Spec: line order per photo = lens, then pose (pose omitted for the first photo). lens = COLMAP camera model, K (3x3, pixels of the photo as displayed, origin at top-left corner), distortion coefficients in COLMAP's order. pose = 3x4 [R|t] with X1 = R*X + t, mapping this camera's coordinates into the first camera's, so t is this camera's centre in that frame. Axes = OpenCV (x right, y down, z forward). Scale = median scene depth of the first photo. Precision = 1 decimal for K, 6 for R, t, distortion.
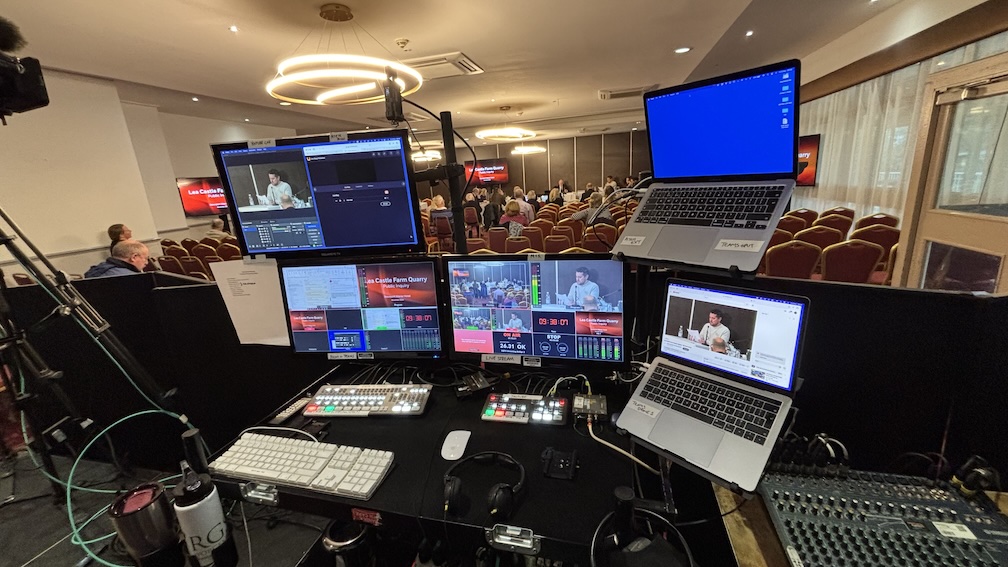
lens RADIAL K [[406.3, 0, 507.5], [0, 406.3, 283.9], [0, 0, 1]] dist [0.002757, -0.000478]
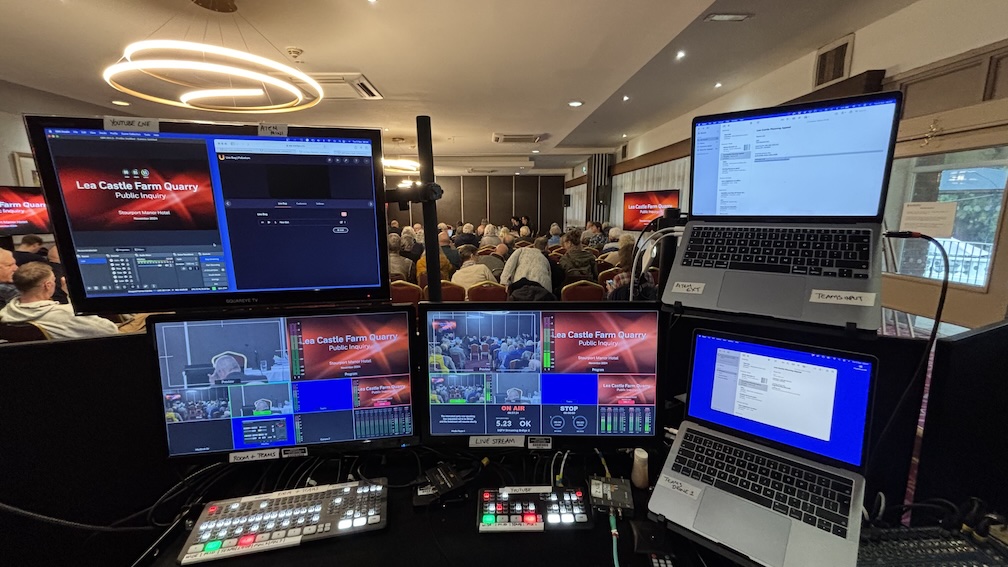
lens RADIAL K [[409.2, 0, 493.4], [0, 409.2, 283.5], [0, 0, 1]] dist [-0.002155, 0.007642]
pose [[0.963740, 0.012426, 0.266552, -0.232426], [0.011846, 0.995938, -0.089259, -0.038842], [-0.266579, 0.089180, 0.959678, 0.257296]]
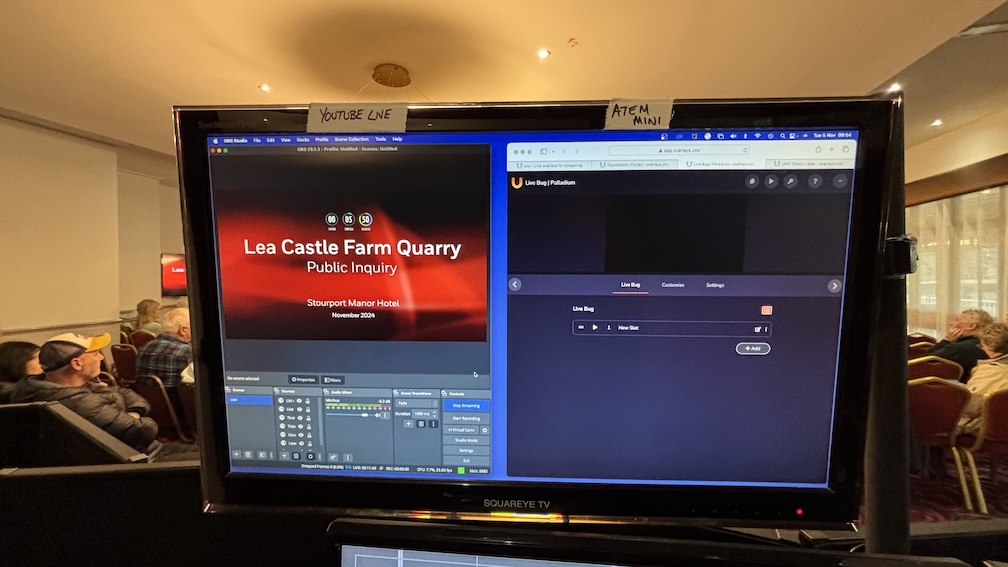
lens RADIAL K [[420.7, 0, 504.0], [0, 420.7, 283.5], [0, 0, 1]] dist [0.001772, -0.000192]
pose [[0.997874, 0.064264, 0.010856, -0.482911], [-0.059854, 0.969526, -0.237566, -0.160636], [-0.025792, 0.236411, 0.971311, 0.704180]]
